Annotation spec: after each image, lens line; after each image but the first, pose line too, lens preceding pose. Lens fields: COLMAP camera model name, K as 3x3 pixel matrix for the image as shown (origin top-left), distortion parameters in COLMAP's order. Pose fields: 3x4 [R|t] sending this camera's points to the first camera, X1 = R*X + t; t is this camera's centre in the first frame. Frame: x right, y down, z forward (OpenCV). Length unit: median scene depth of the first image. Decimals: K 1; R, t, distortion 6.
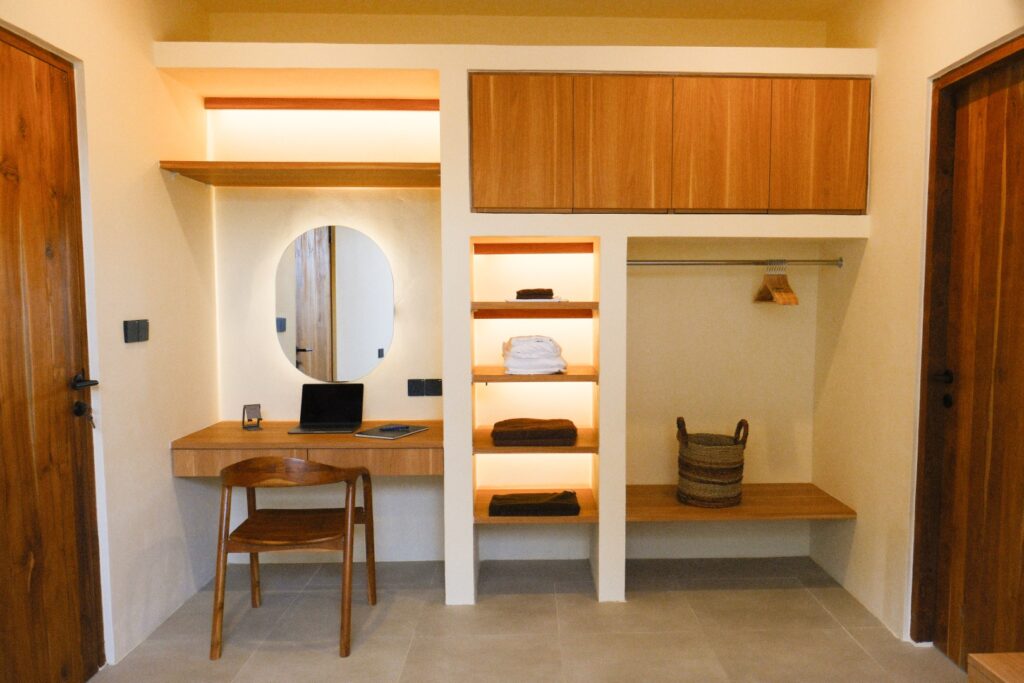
lens RADIAL K [[796.6, 0, 561.1], [0, 796.6, 369.2], [0, 0, 1]] dist [-0.006486, -0.000826]
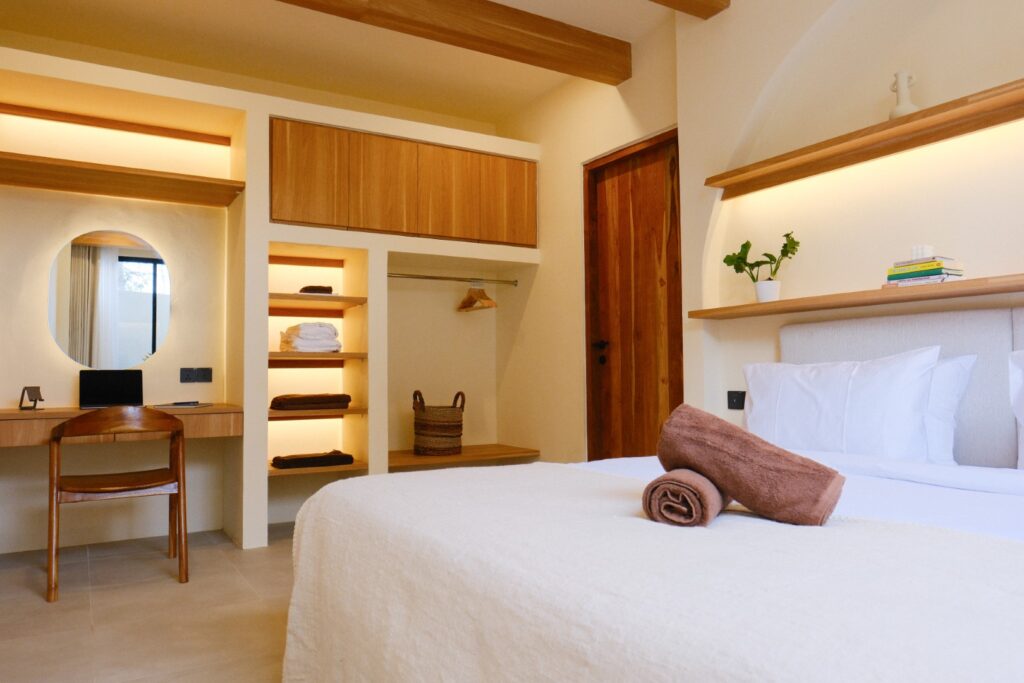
lens RADIAL K [[737.0, 0, 521.7], [0, 737.0, 337.8], [0, 0, 1]] dist [-0.008867, -0.000156]
pose [[0.871232, 0.016368, 0.490598, -0.333391], [0.055856, 0.989647, -0.132210, 0.159997], [-0.487683, 0.142588, 0.861298, -0.173552]]
